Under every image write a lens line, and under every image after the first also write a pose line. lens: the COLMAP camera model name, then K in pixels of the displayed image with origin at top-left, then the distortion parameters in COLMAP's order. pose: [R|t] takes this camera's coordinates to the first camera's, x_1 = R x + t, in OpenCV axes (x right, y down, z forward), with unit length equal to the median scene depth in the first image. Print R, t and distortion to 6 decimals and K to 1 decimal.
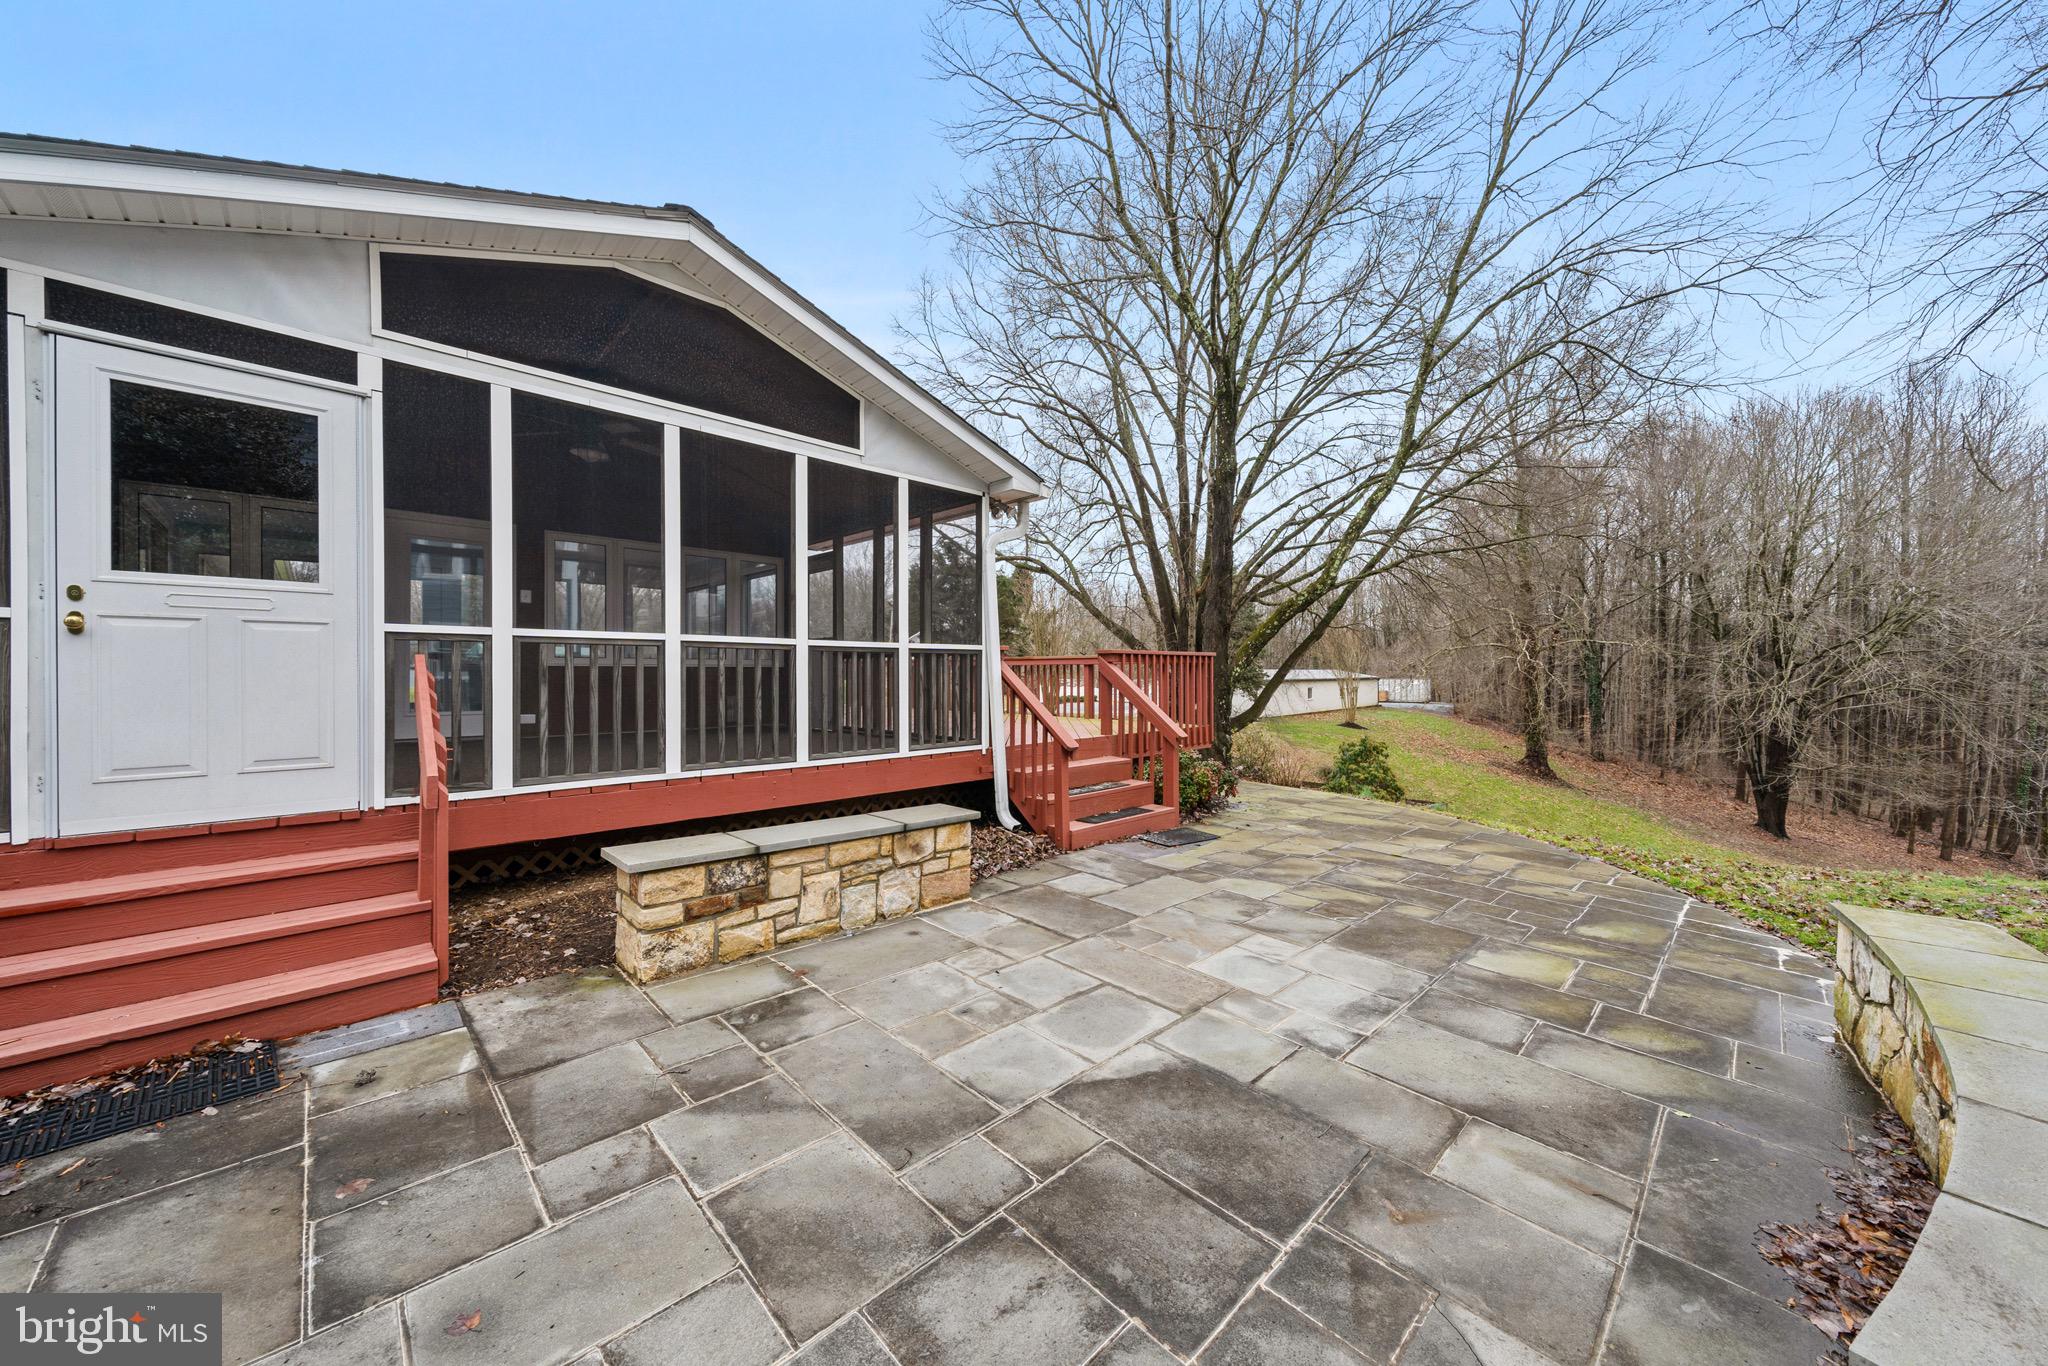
lens RADIAL K [[706.9, 0, 1021.2], [0, 706.9, 673.4], [0, 0, 1]] dist [0.012345, -0.000392]
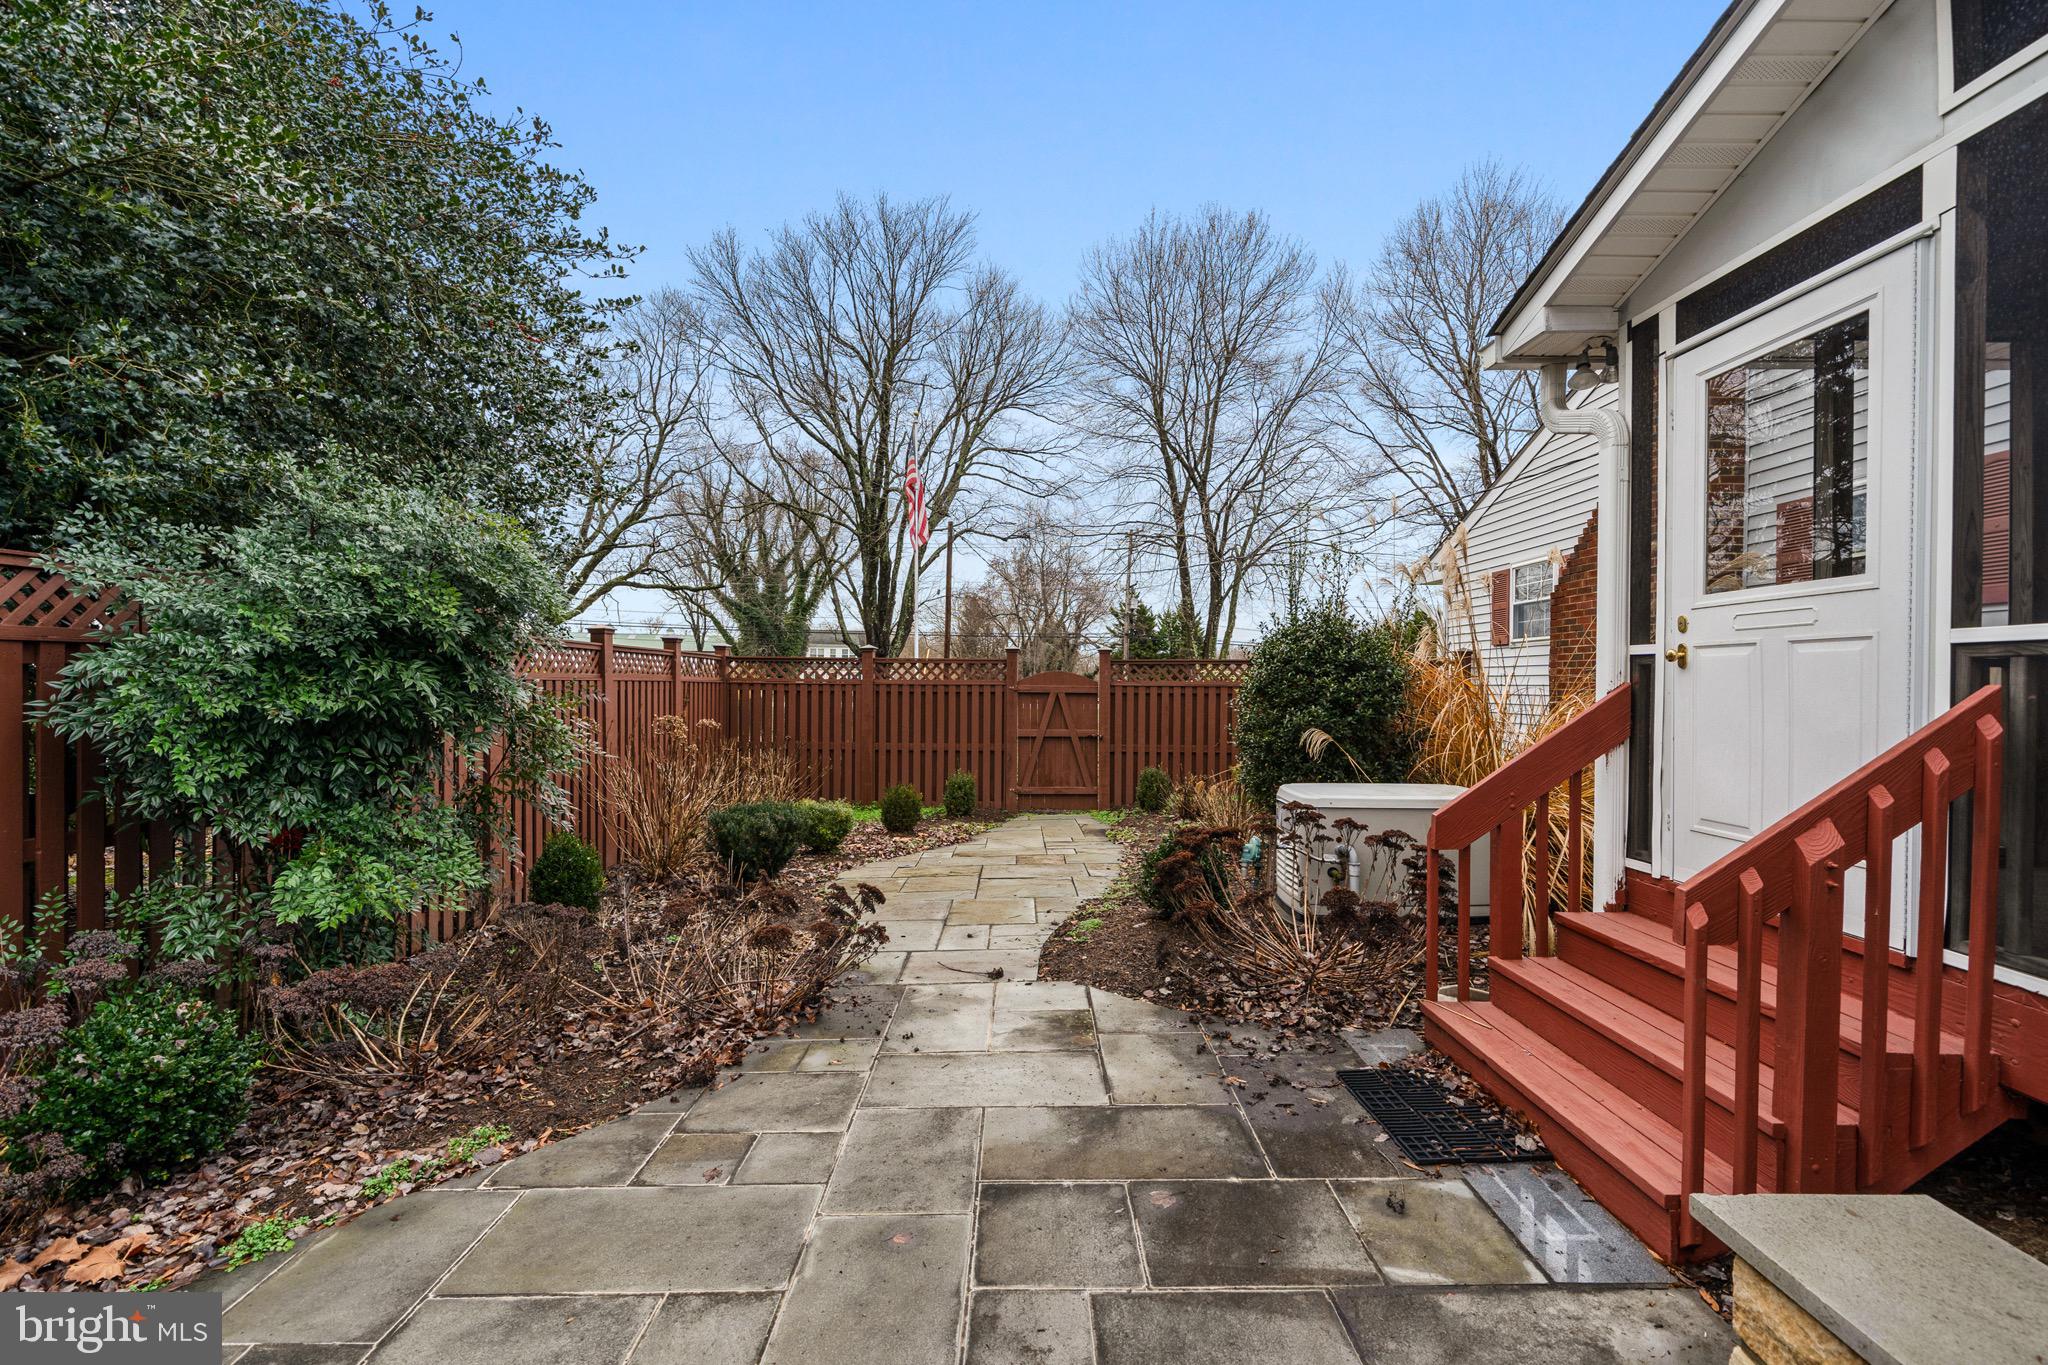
lens RADIAL K [[846.9, 0, 1021.7], [0, 846.9, 685.2], [0, 0, 1]] dist [-0.002035, -0.000451]
pose [[-0.683061, -0.004222, -0.730350, 0.080557], [-0.008813, 0.999958, 0.002461, -0.027150], [0.730309, 0.008118, -0.683069, 1.124025]]
